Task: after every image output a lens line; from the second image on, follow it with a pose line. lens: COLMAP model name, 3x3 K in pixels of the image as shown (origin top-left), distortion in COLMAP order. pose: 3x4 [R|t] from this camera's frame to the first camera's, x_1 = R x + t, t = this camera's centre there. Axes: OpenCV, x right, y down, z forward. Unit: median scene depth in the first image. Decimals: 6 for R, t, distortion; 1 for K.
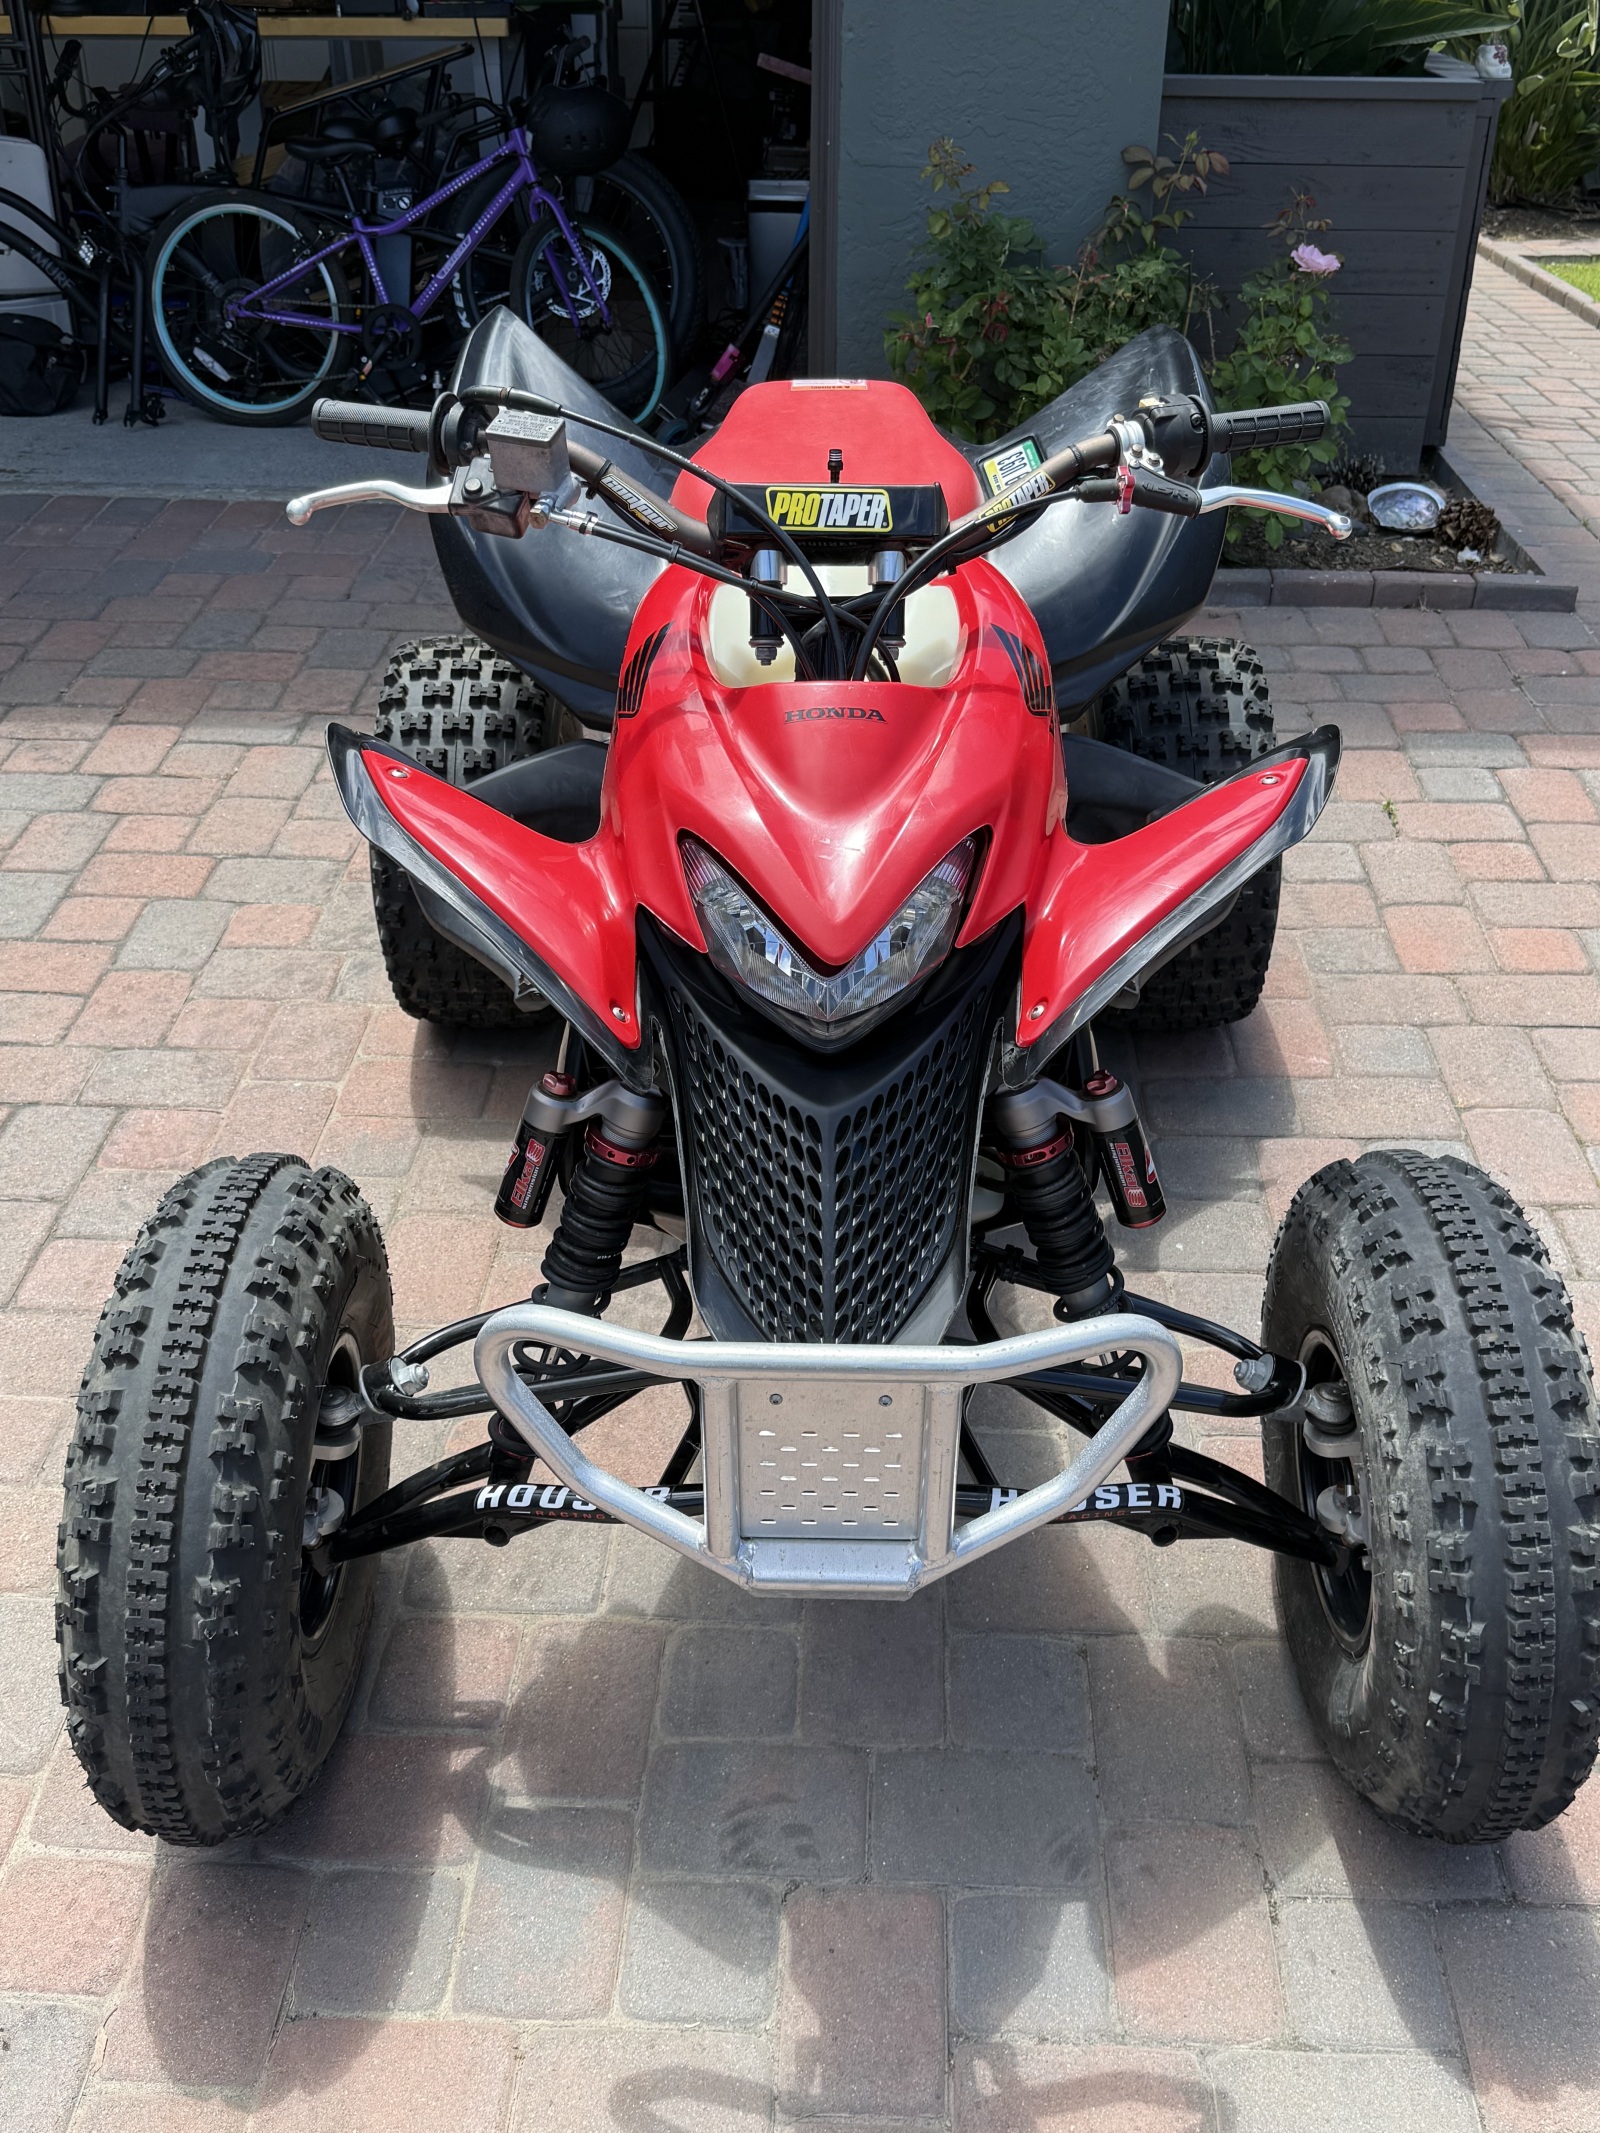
lens RADIAL K [[1935.5, 0, 800.0], [0, 1935.5, 1066.5], [0, 0, 1]] dist [0.137271, -0.242545]
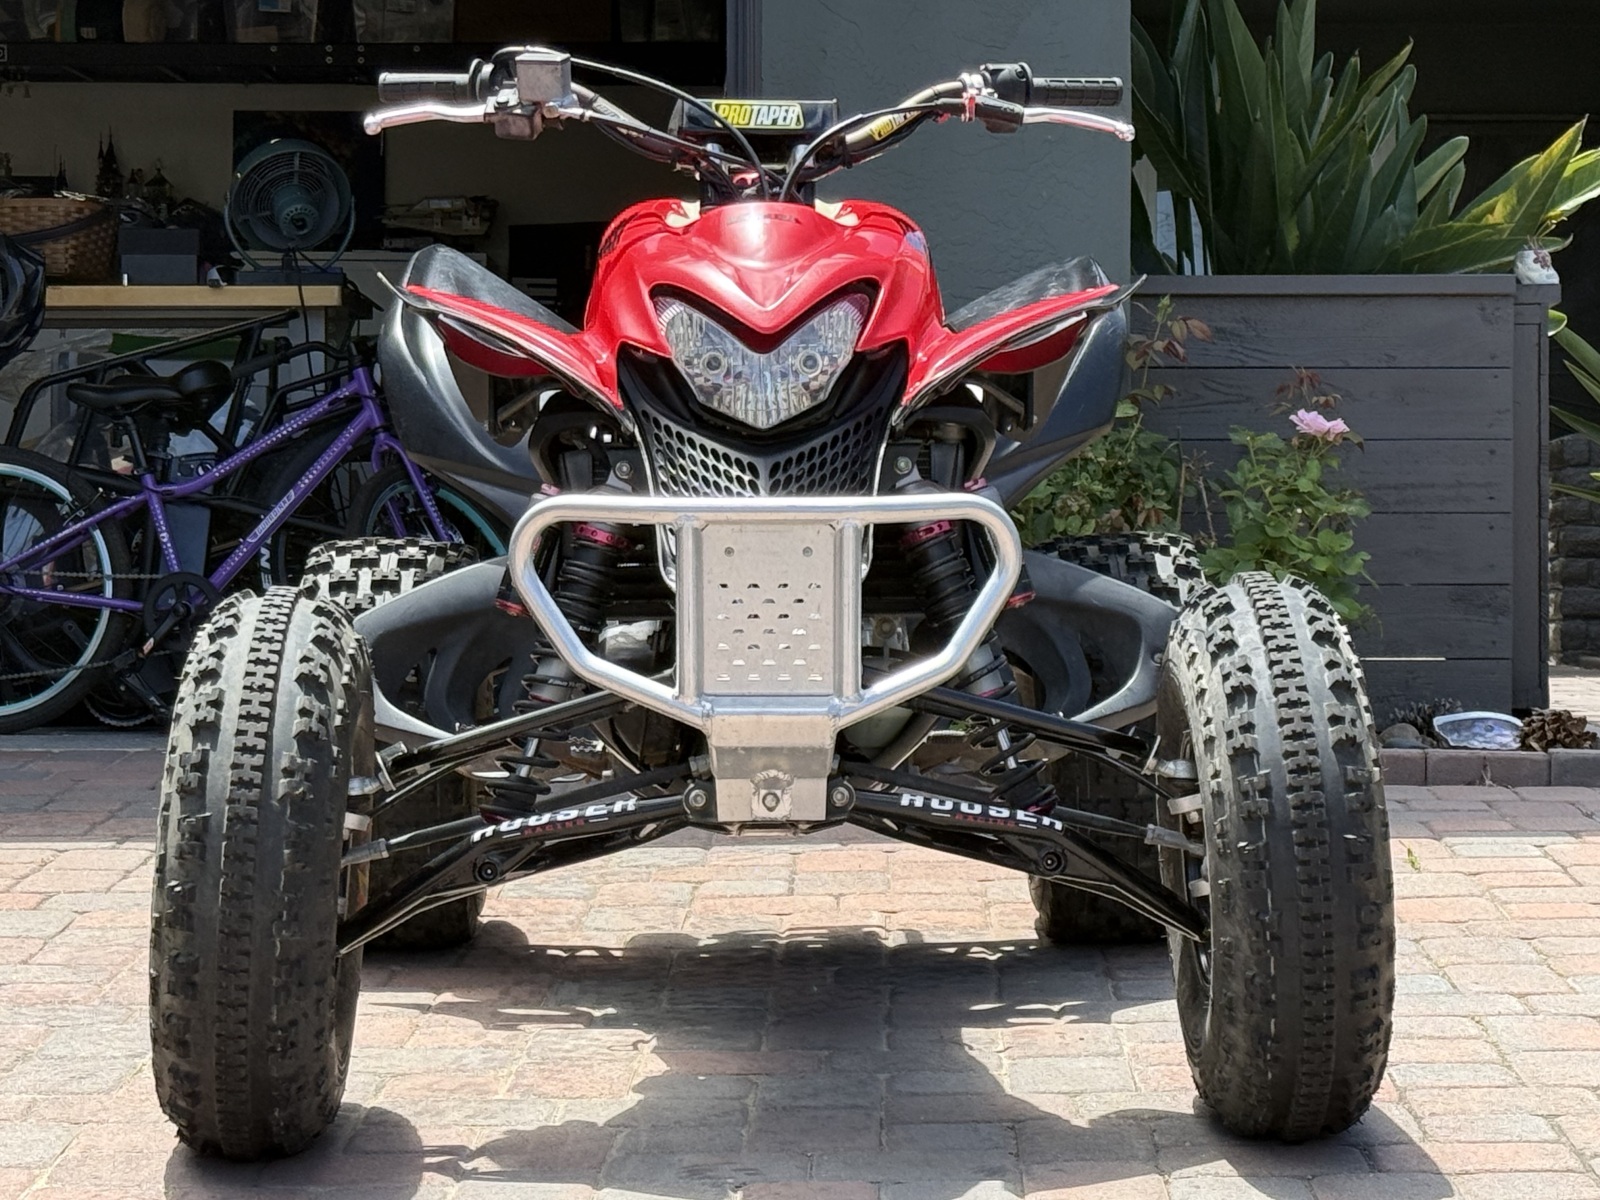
lens RADIAL K [[4114.4, 0, 800.0], [0, 4114.4, 600.0], [0, 0, 1]] dist [0.120300, 0.208799]
pose [[0.999577, -0.005560, 0.028551, -0.037683], [0.019101, 0.865738, -0.500132, 1.376597], [-0.021937, 0.500466, 0.865478, -1.268955]]
